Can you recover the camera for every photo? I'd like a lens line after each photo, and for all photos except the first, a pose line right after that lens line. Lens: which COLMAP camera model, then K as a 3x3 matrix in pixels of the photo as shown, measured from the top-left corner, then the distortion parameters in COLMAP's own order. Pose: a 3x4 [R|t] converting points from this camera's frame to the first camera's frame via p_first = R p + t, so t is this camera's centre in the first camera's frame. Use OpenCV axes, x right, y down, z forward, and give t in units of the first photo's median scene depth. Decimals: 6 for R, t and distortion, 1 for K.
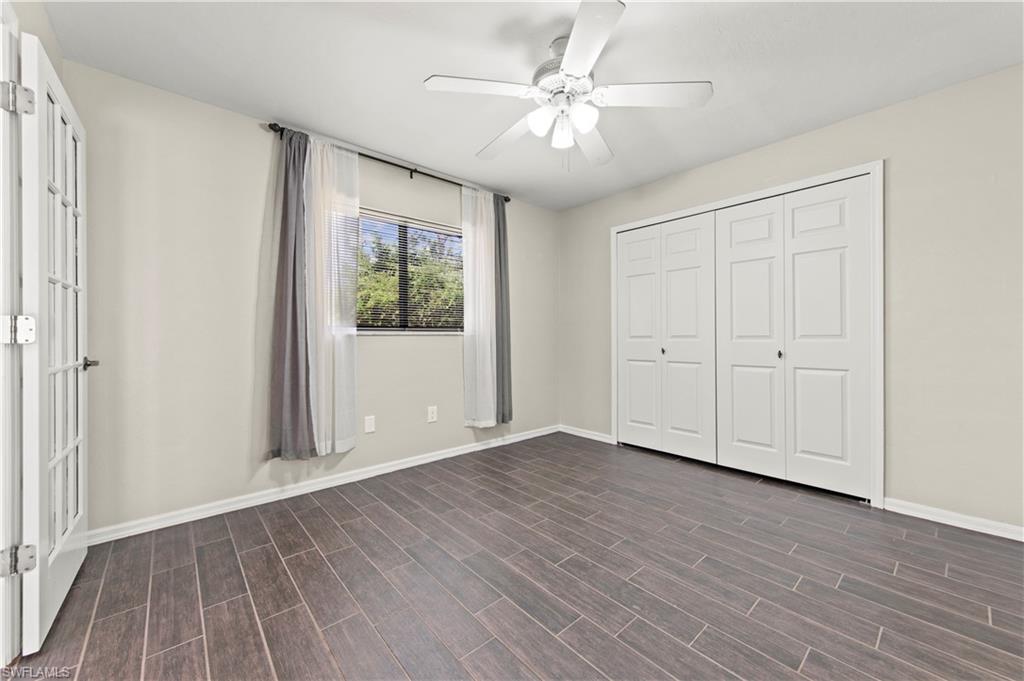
lens RADIAL K [[391.2, 0, 512.0], [0, 391.2, 340.5], [0, 0, 1]] dist [0.001405, 0.000061]
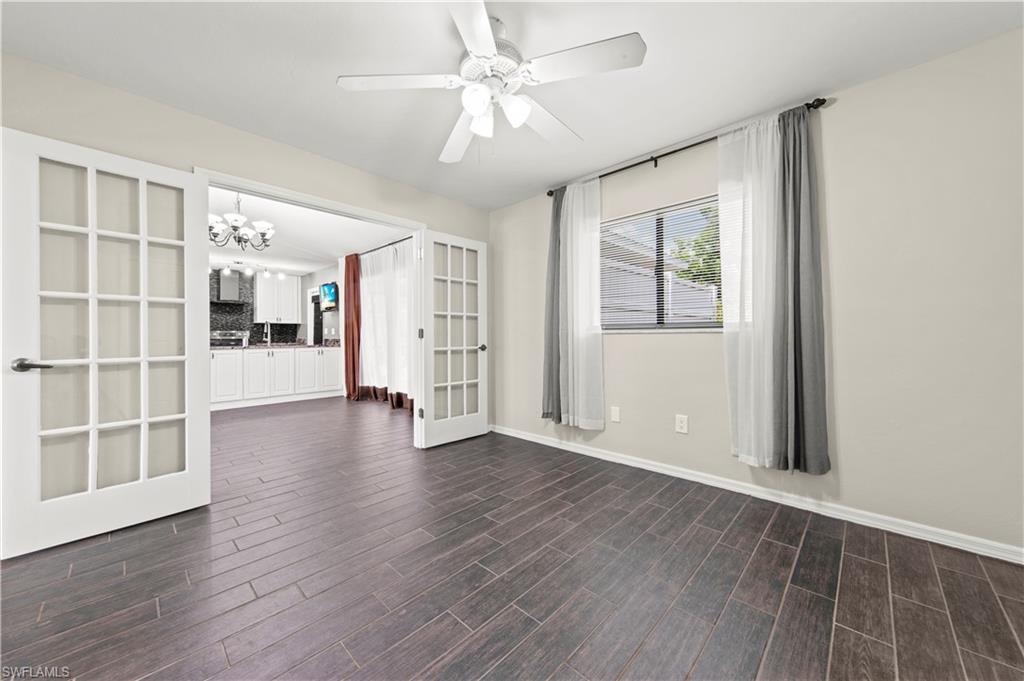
lens RADIAL K [[373.7, 0, 510.0], [0, 373.7, 336.9], [0, 0, 1]] dist [0.008852, -0.000100]
pose [[0.084491, 0.005422, -0.996410, 0.809589], [-0.003020, 0.999982, 0.005186, -0.010226], [0.996420, 0.002571, 0.084506, 0.751591]]
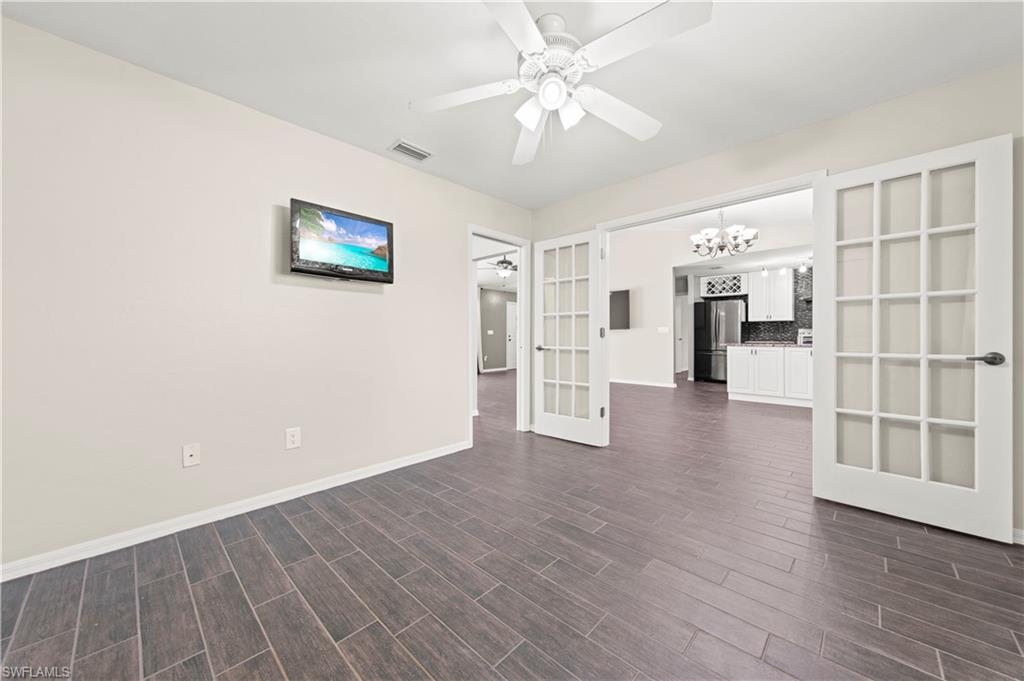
lens RADIAL K [[368.1, 0, 512.0], [0, 368.1, 340.5], [0, 0, 1]] dist [0.000175, 0.000050]
pose [[-0.995936, 0.006839, -0.089808, 0.237234], [0.005087, 0.999793, 0.019724, -0.013440], [0.089924, 0.019187, -0.995764, 1.451900]]
